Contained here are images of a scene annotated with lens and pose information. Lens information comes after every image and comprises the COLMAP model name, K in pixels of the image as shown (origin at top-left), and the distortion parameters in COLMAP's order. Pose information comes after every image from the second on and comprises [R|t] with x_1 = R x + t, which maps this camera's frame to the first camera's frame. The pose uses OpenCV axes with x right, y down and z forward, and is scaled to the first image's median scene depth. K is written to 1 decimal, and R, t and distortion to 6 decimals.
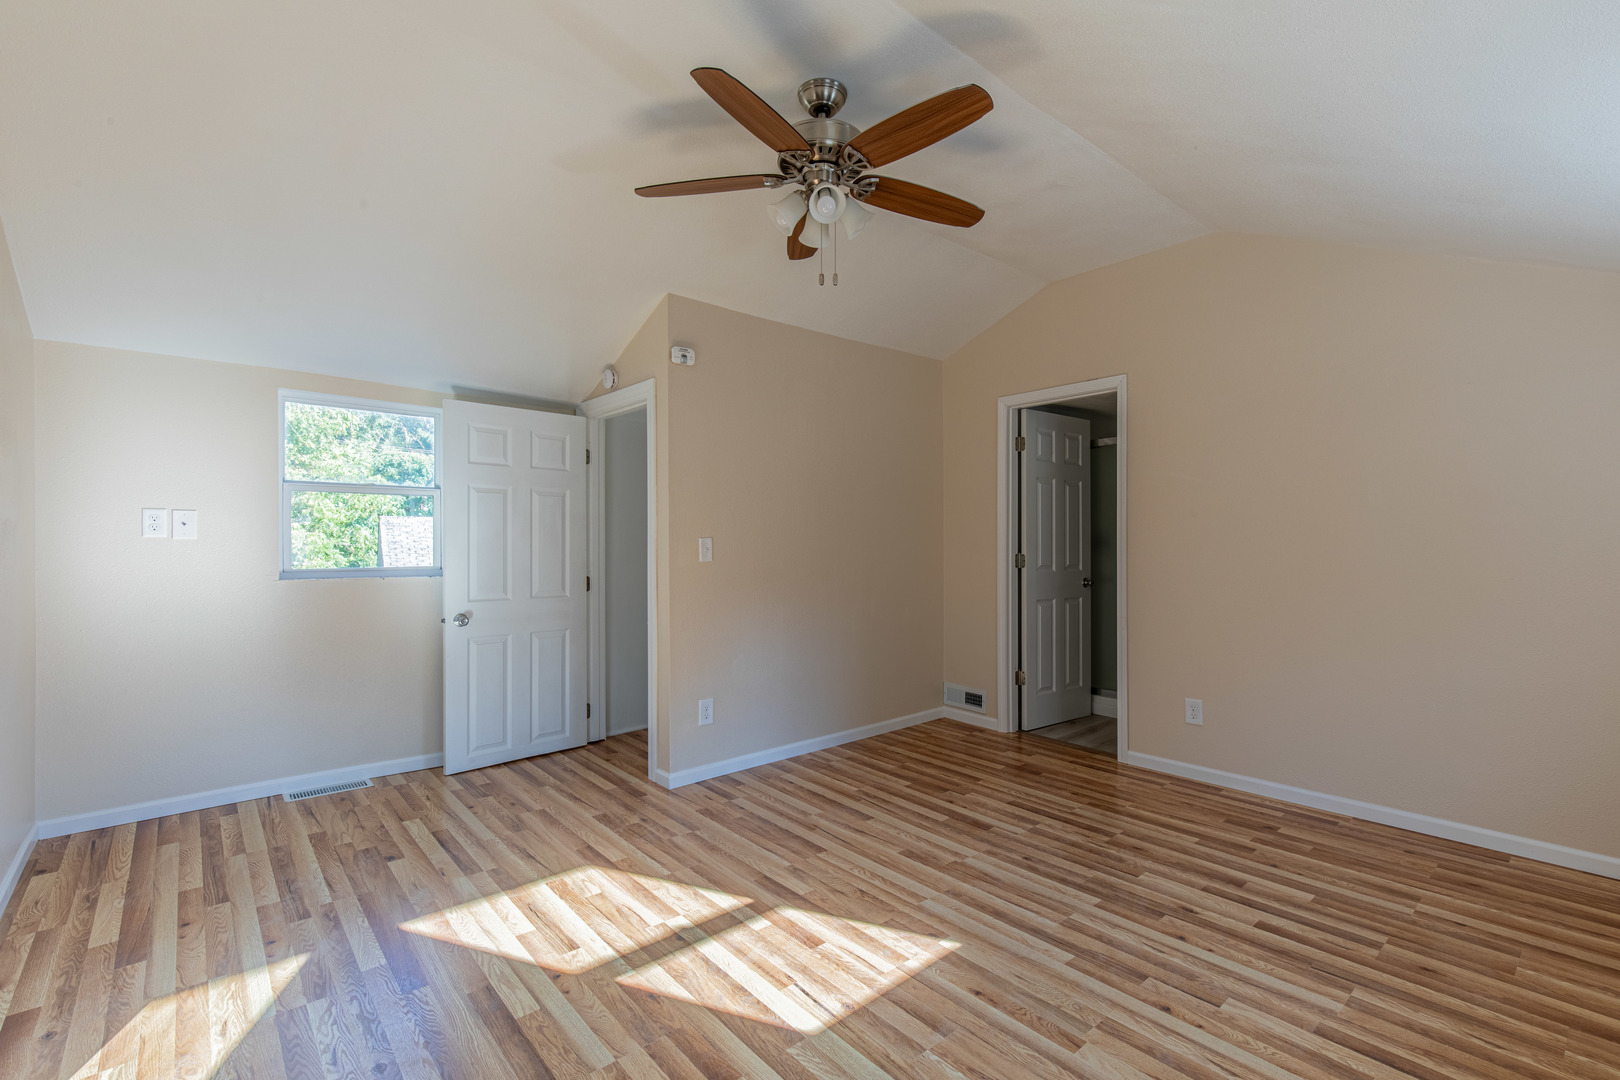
lens RADIAL K [[718.2, 0, 827.3], [0, 718.2, 542.0], [0, 0, 1]] dist [-0.003168, -0.000493]
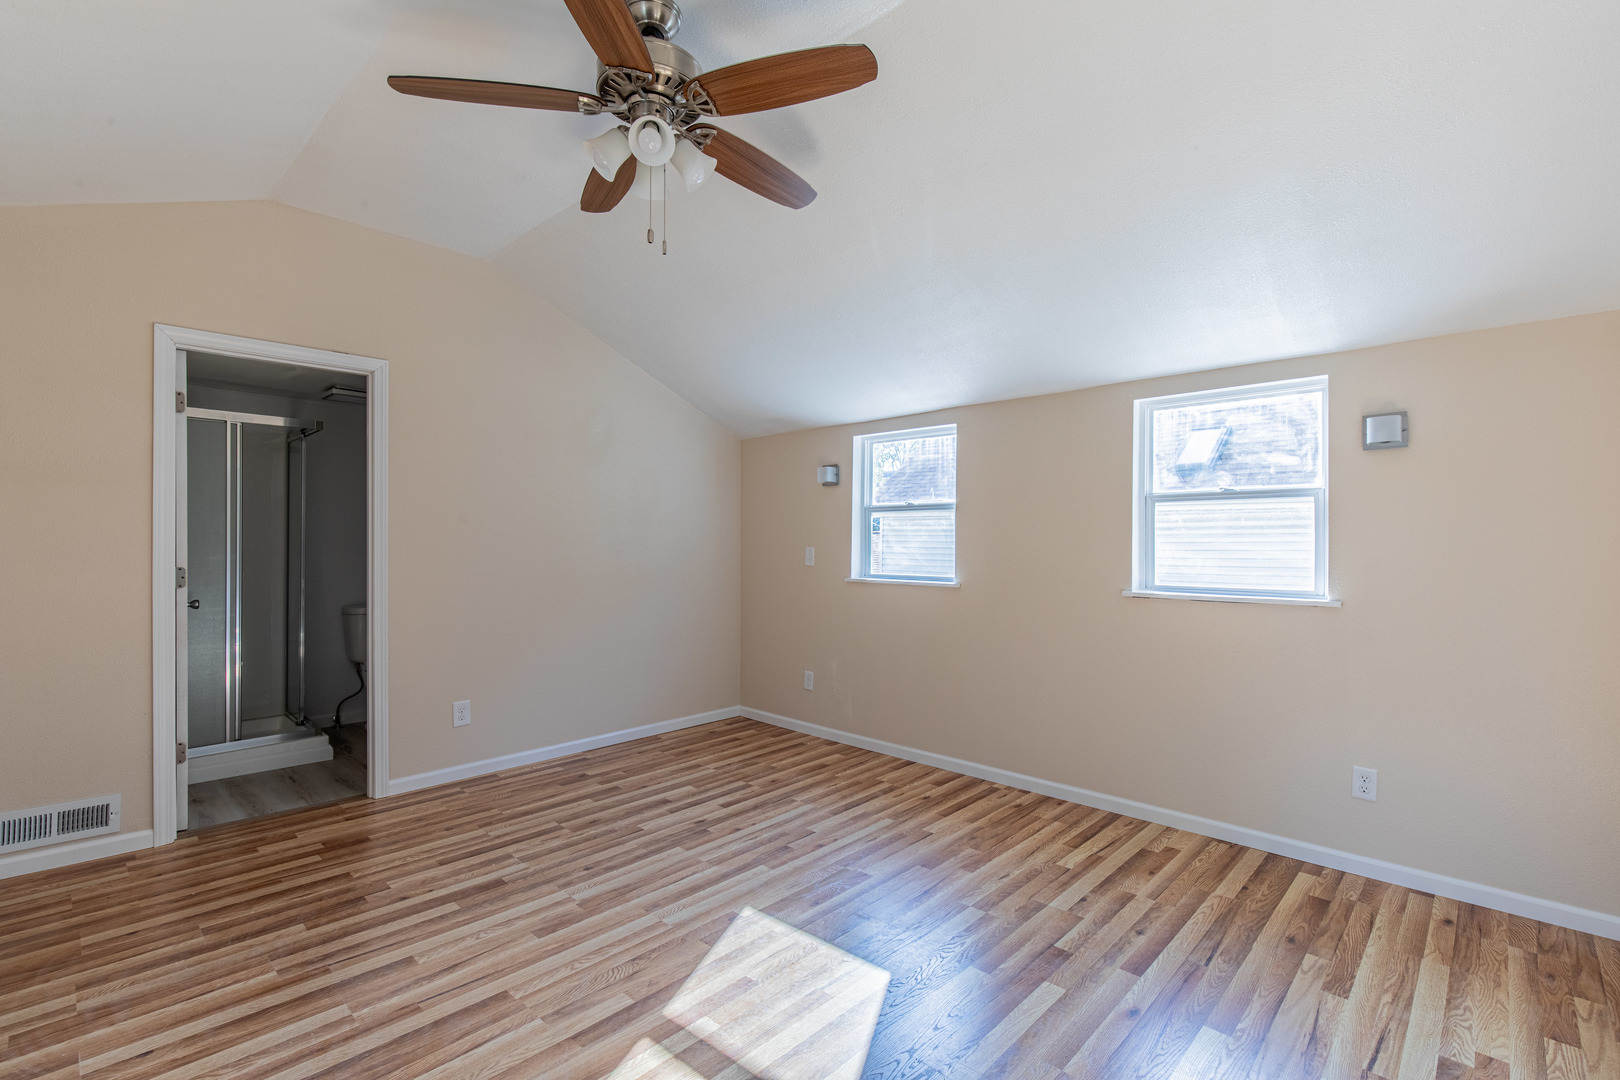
lens RADIAL K [[779.7, 0, 777.0], [0, 779.7, 537.7], [0, 0, 1]] dist [0.000921, 0.000346]
pose [[-0.088897, 0.002520, 0.996038, -0.793013], [0.001804, 0.999996, -0.002369, -0.012981], [-0.996039, 0.001586, -0.088902, 0.807083]]
